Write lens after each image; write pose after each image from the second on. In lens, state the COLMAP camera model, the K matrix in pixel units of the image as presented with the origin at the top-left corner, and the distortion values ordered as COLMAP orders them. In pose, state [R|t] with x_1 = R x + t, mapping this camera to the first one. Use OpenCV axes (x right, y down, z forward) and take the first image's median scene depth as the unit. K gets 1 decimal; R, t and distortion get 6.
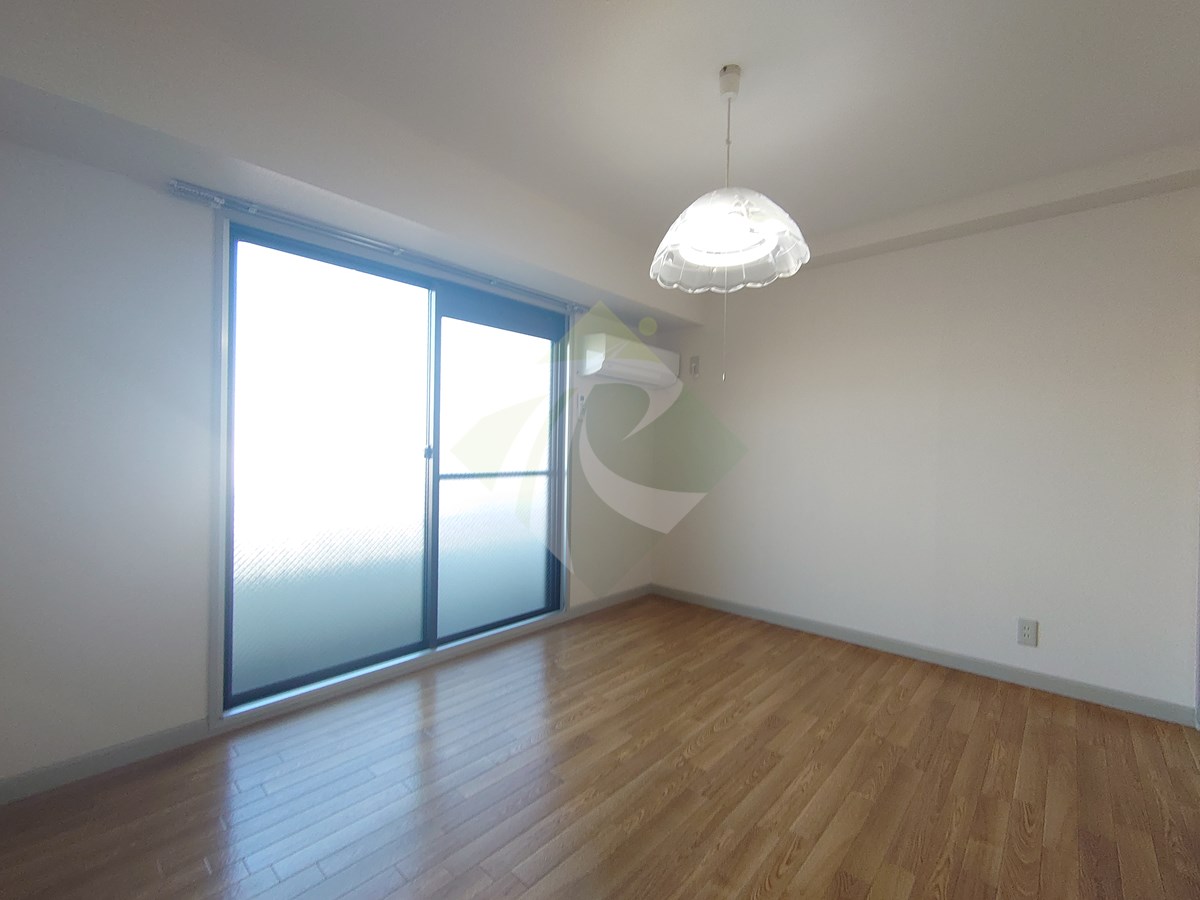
lens RADIAL K [[522.7, 0, 600.1], [0, 522.7, 450.9], [0, 0, 1]] dist [-0.002547, 0.001908]
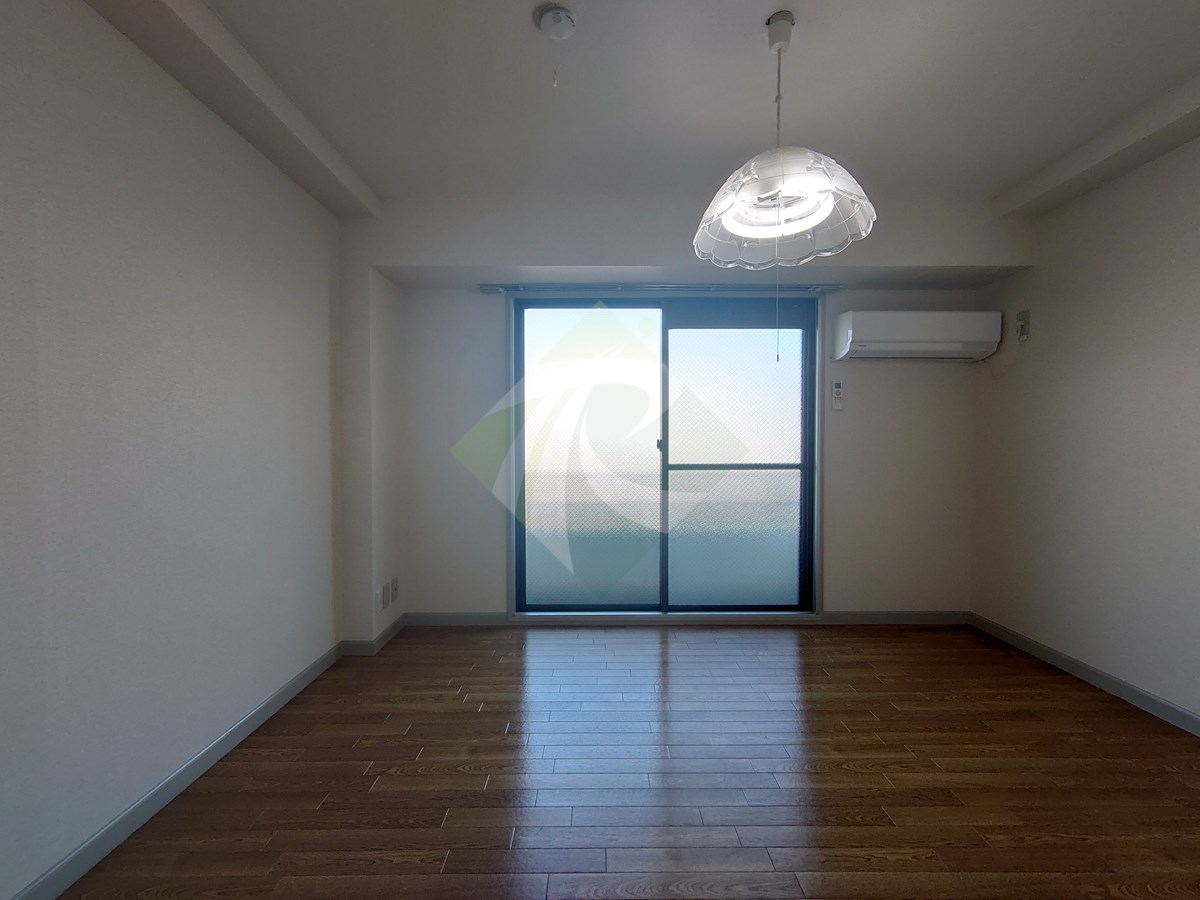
lens RADIAL K [[522.7, 0, 599.0], [0, 522.7, 446.6], [0, 0, 1]] dist [-0.002547, 0.001908]
pose [[0.668566, -0.010758, -0.743575, 0.405839], [0.008806, 0.999940, -0.006550, 0.009927], [0.743601, -0.002169, 0.668620, 0.091240]]
